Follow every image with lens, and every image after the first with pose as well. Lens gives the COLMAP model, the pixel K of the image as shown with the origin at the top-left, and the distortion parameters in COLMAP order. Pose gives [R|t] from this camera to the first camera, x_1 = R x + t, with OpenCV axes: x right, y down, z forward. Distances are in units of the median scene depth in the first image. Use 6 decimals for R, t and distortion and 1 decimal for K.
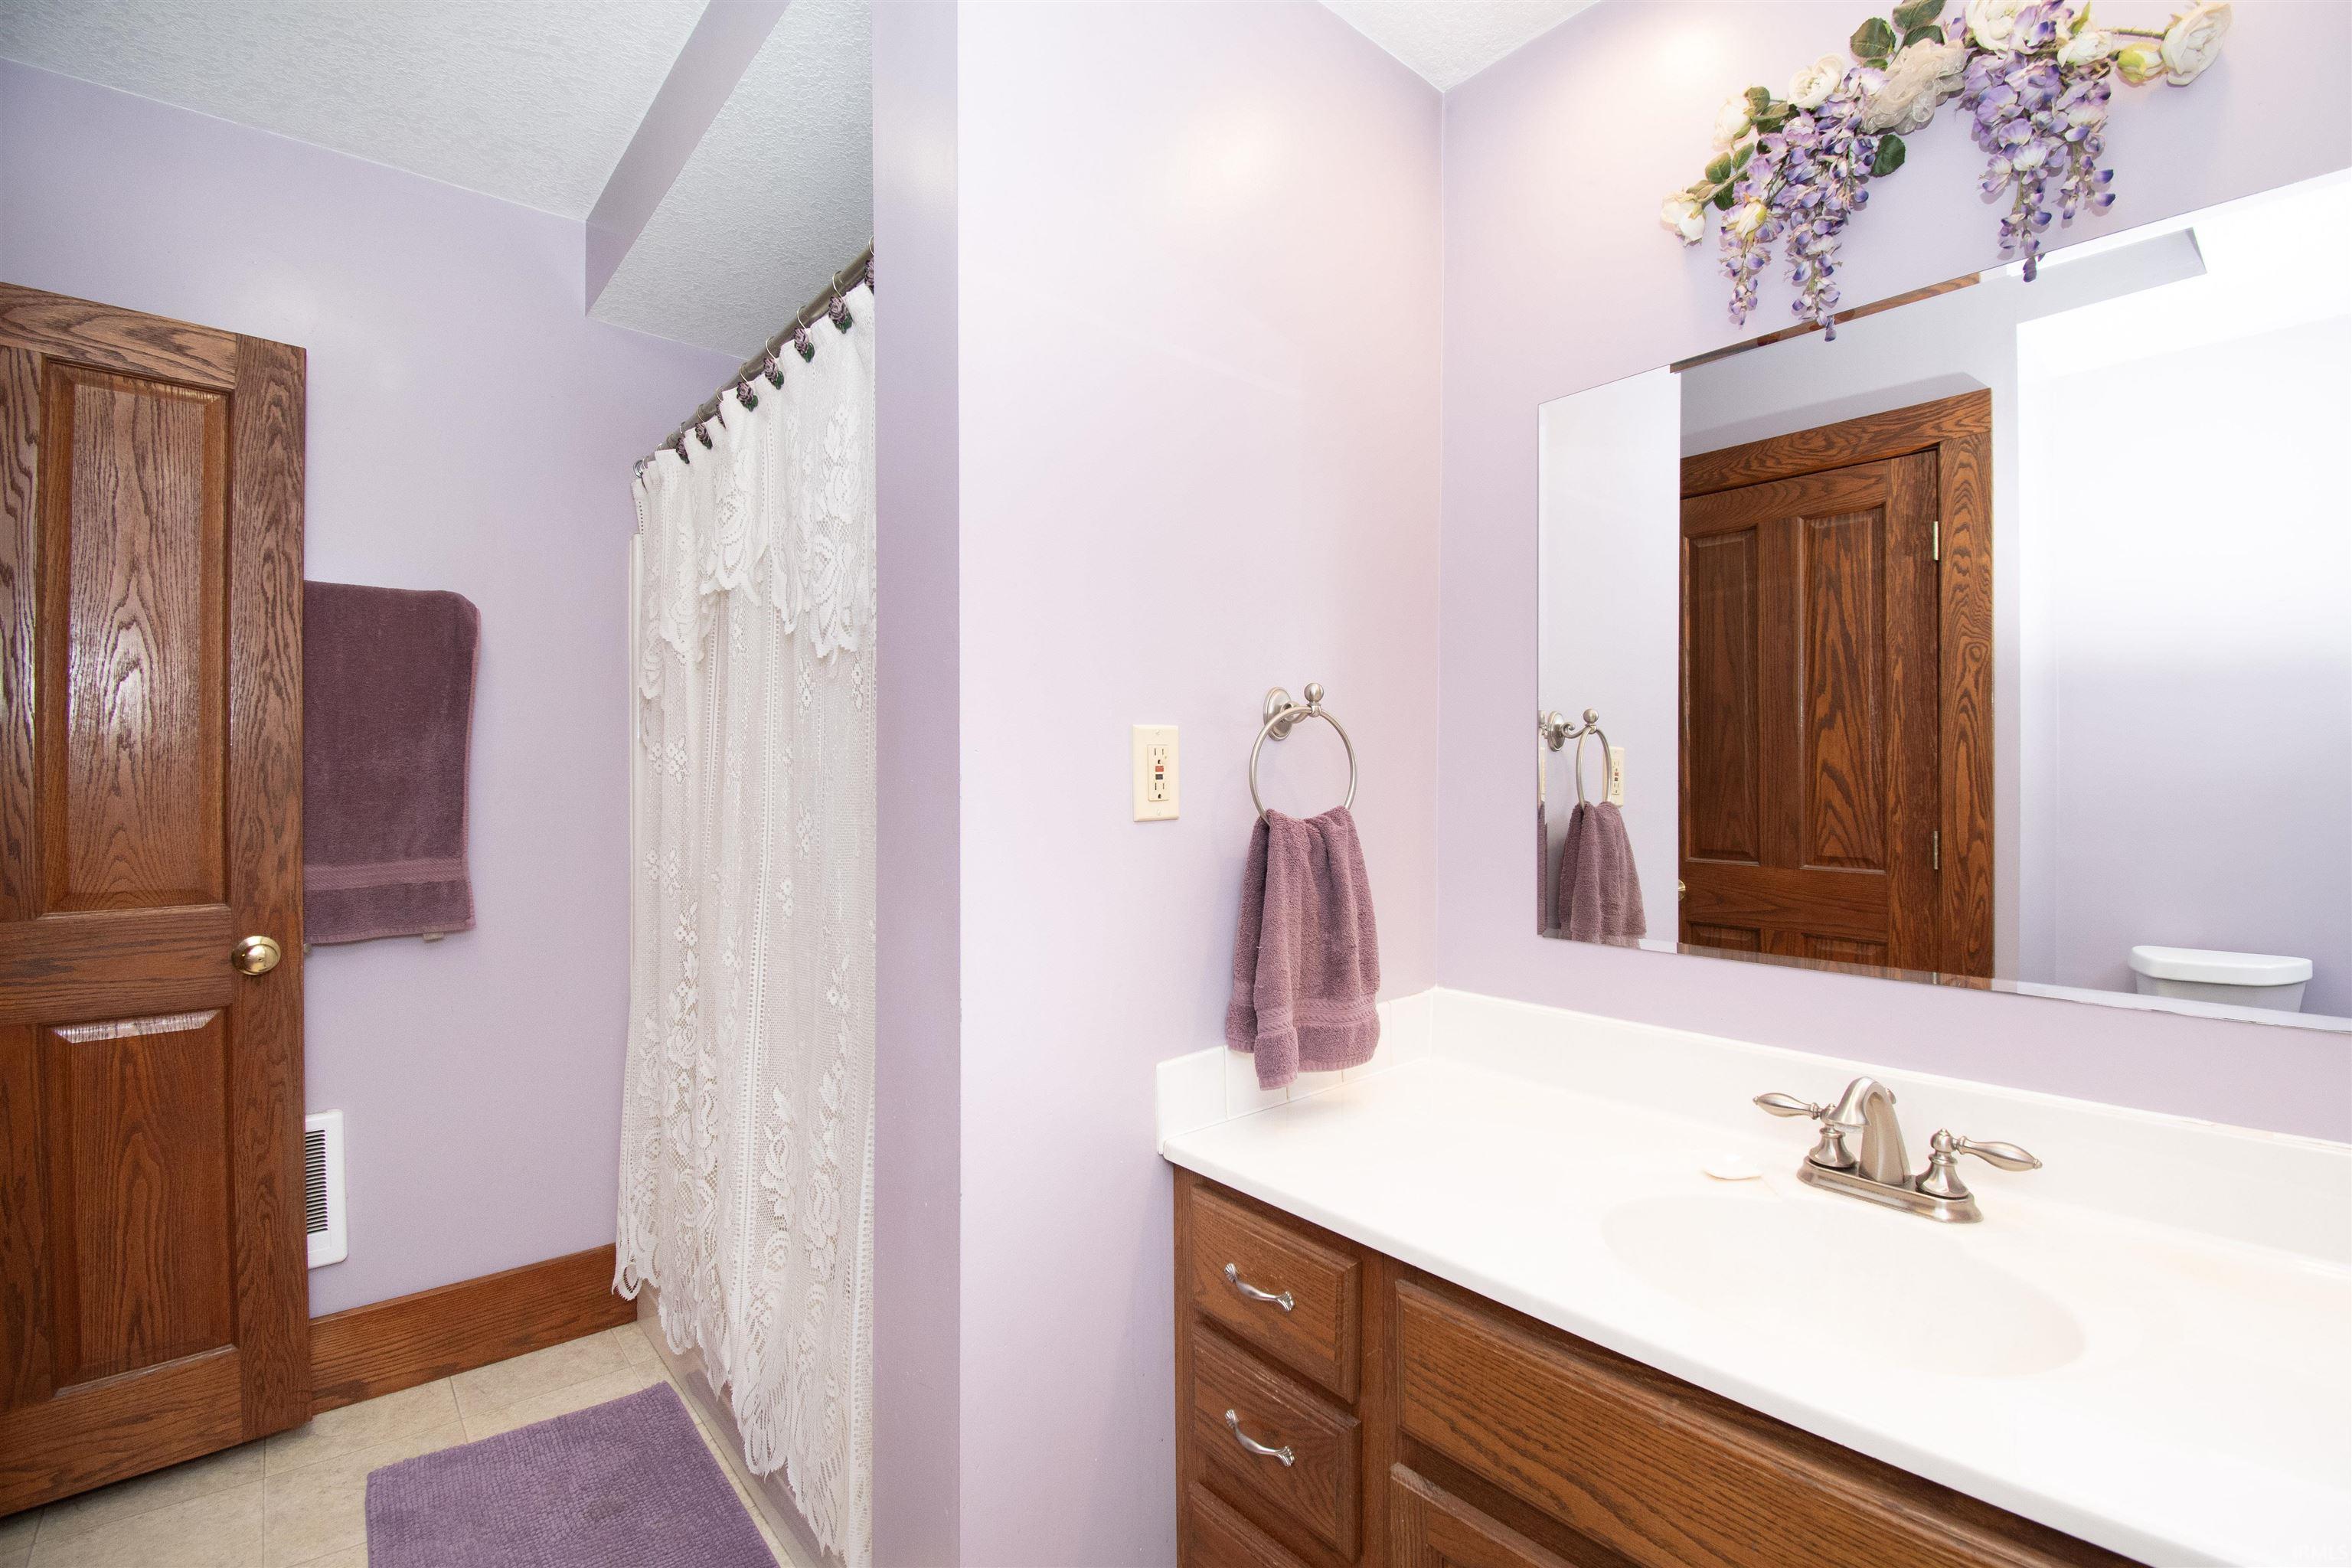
lens RADIAL K [[1024.4, 0, 1187.9], [0, 1024.4, 777.4], [0, 0, 1]] dist [-0.015677, -0.000218]
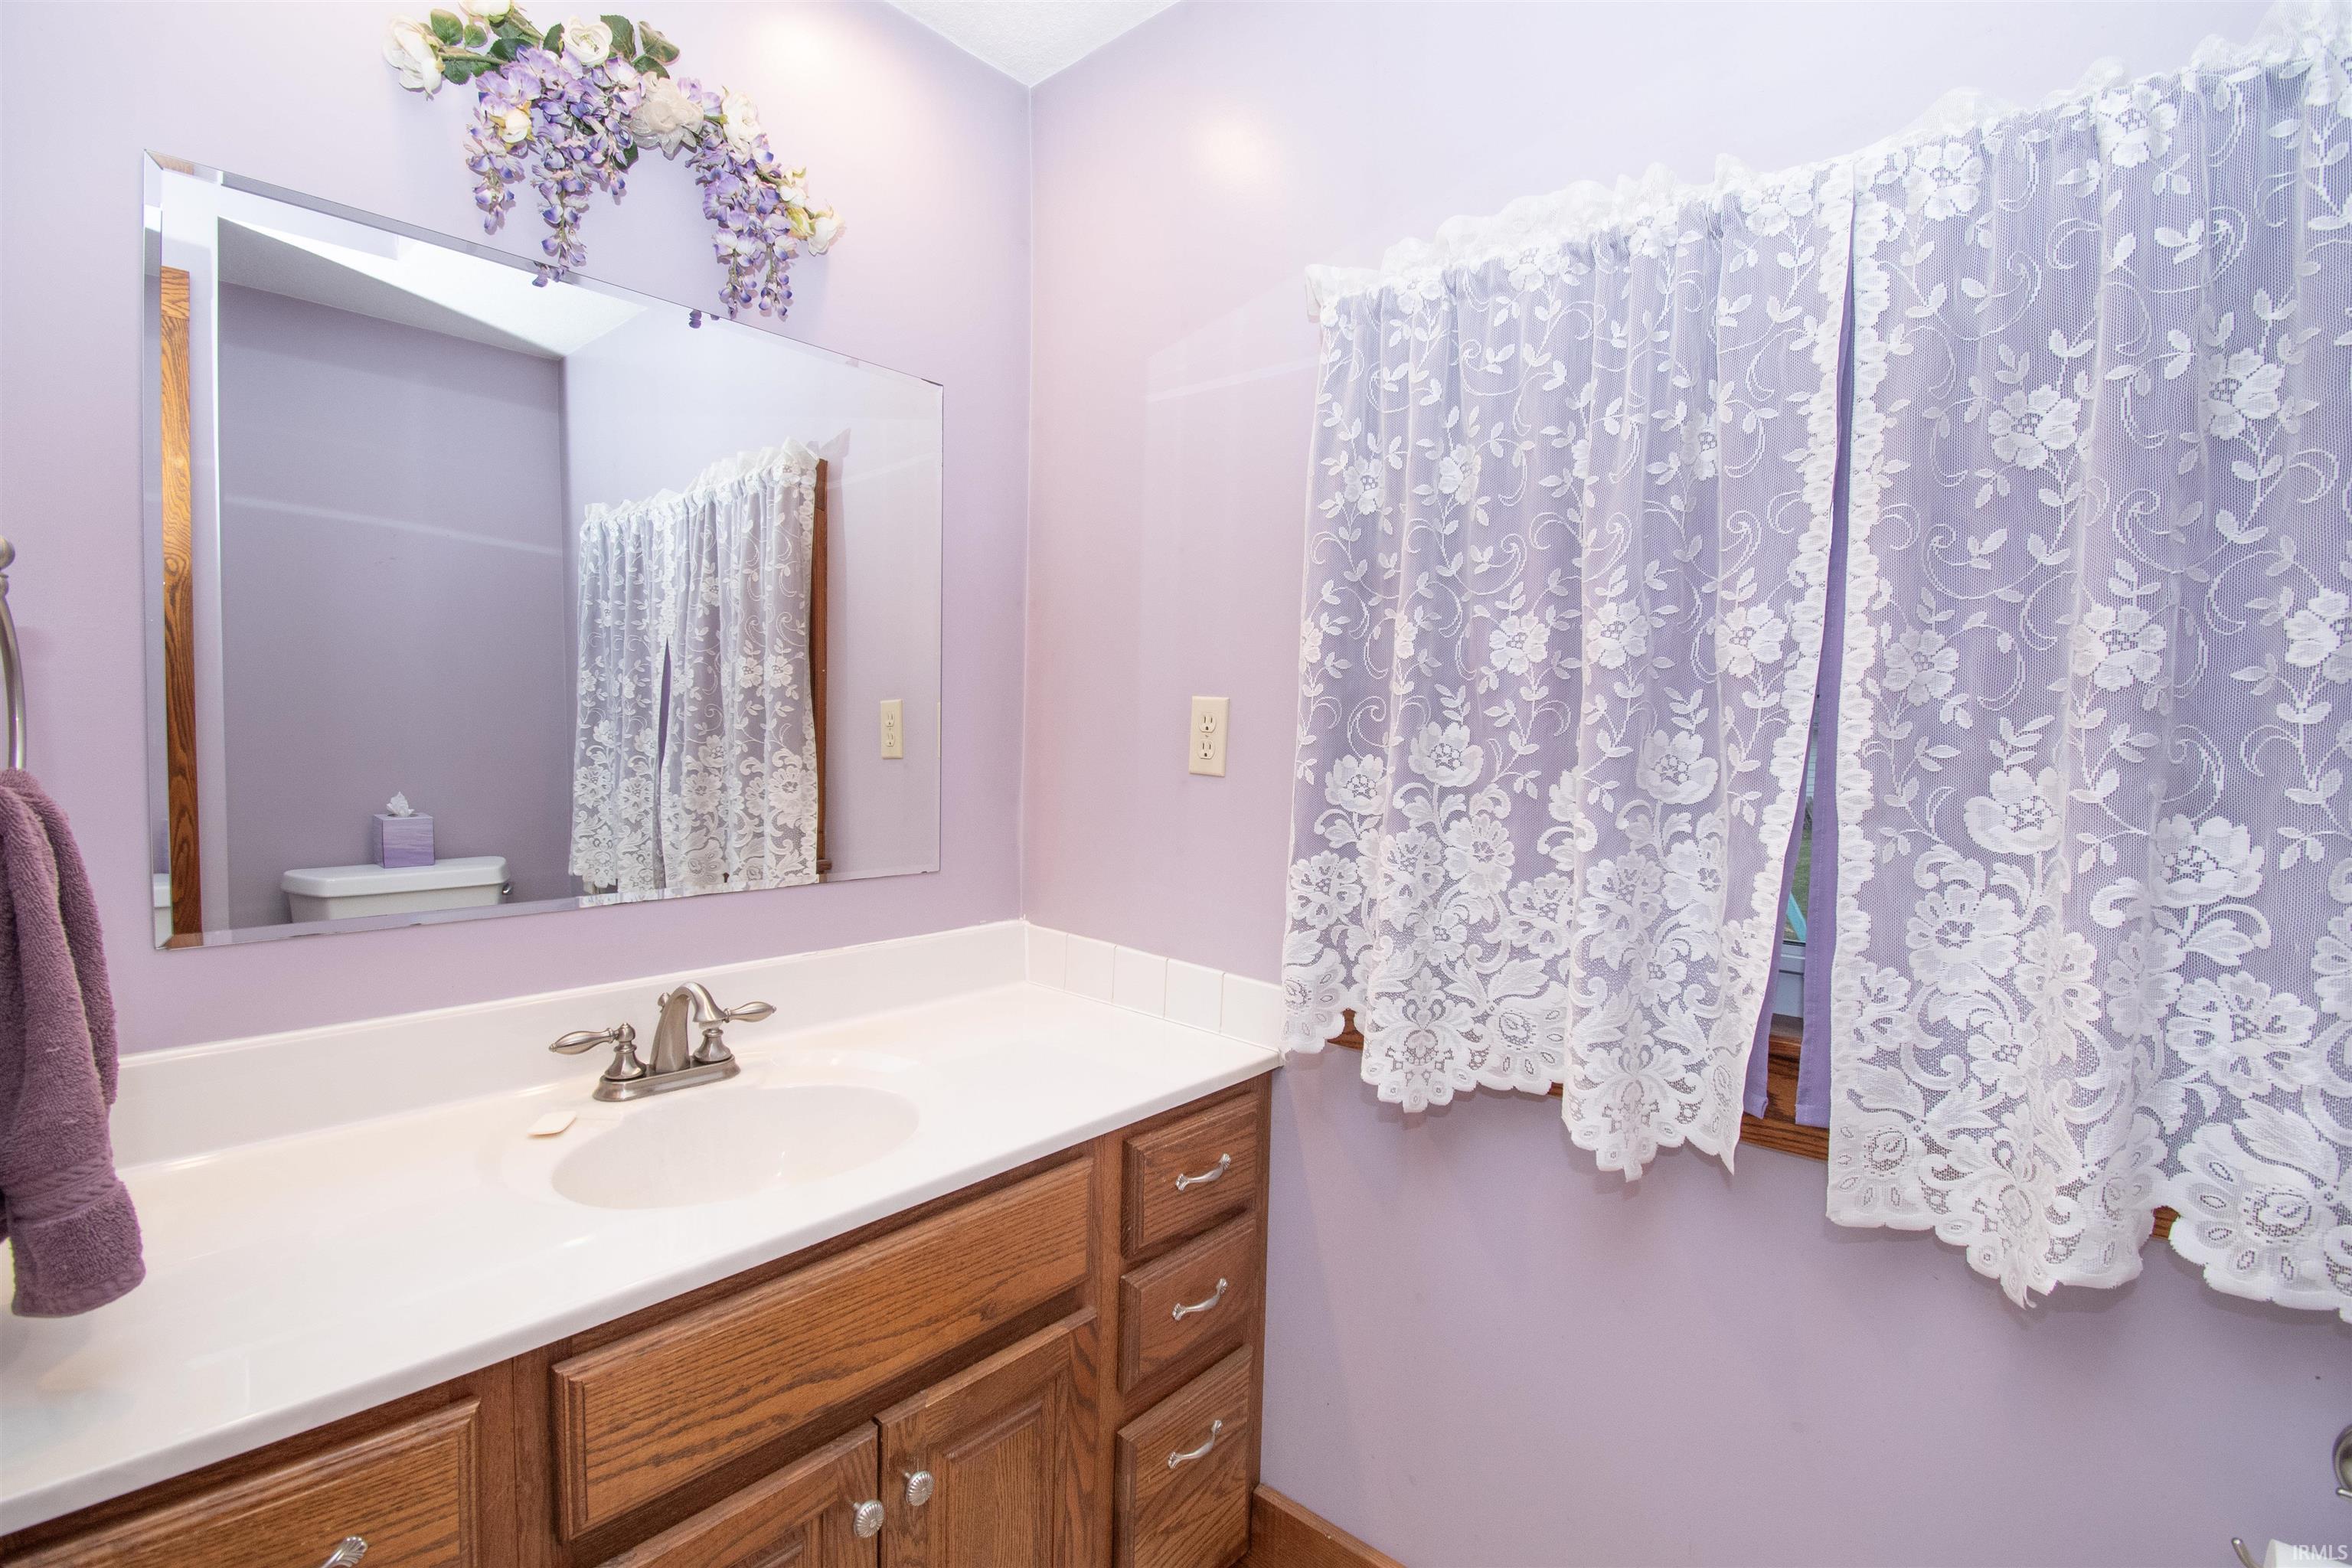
lens RADIAL K [[1024.4, 0, 1186.8], [0, 1024.4, 782.5], [0, 0, 1]] dist [-0.015677, -0.000218]
pose [[-0.100941, -0.058033, 0.993198, -0.530062], [-0.027749, 0.998073, 0.055498, -0.017141], [-0.994505, -0.021958, -0.102357, 0.531867]]
